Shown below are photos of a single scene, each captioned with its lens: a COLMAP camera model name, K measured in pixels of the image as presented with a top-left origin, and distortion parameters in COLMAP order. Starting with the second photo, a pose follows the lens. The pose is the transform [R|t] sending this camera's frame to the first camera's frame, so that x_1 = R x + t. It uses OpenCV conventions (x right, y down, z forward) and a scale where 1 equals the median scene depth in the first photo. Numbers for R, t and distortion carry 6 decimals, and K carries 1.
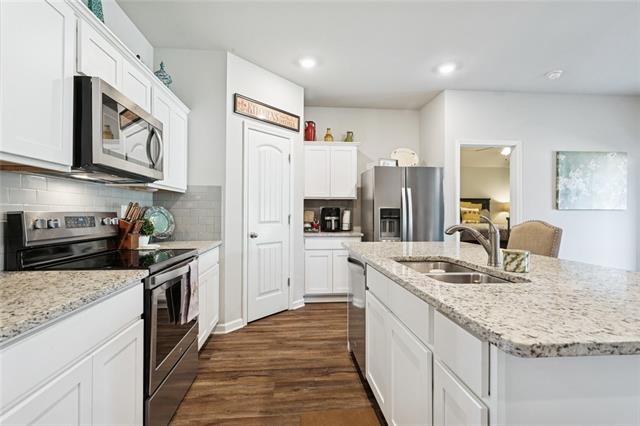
lens RADIAL K [[307.3, 0, 320.0], [0, 307.3, 213.0], [0, 0, 1]] dist [-0.000598, 0.000190]
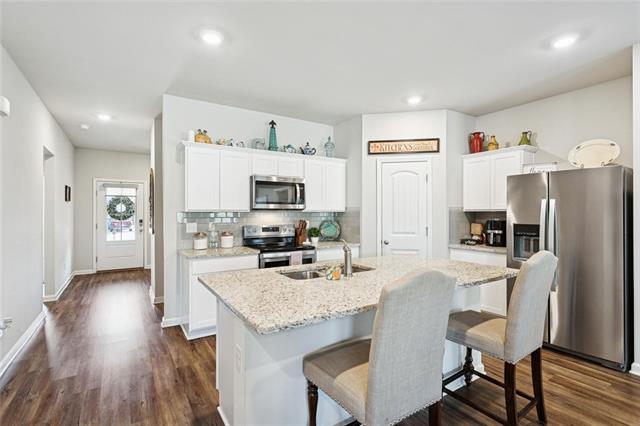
lens RADIAL K [[307.3, 0, 320.0], [0, 307.3, 213.0], [0, 0, 1]] dist [-0.000598, 0.000190]
pose [[0.464404, 0.001587, -0.885622, 0.758239], [-0.001072, 0.999999, 0.001230, -0.050157], [0.885623, 0.000378, 0.464405, 0.119489]]
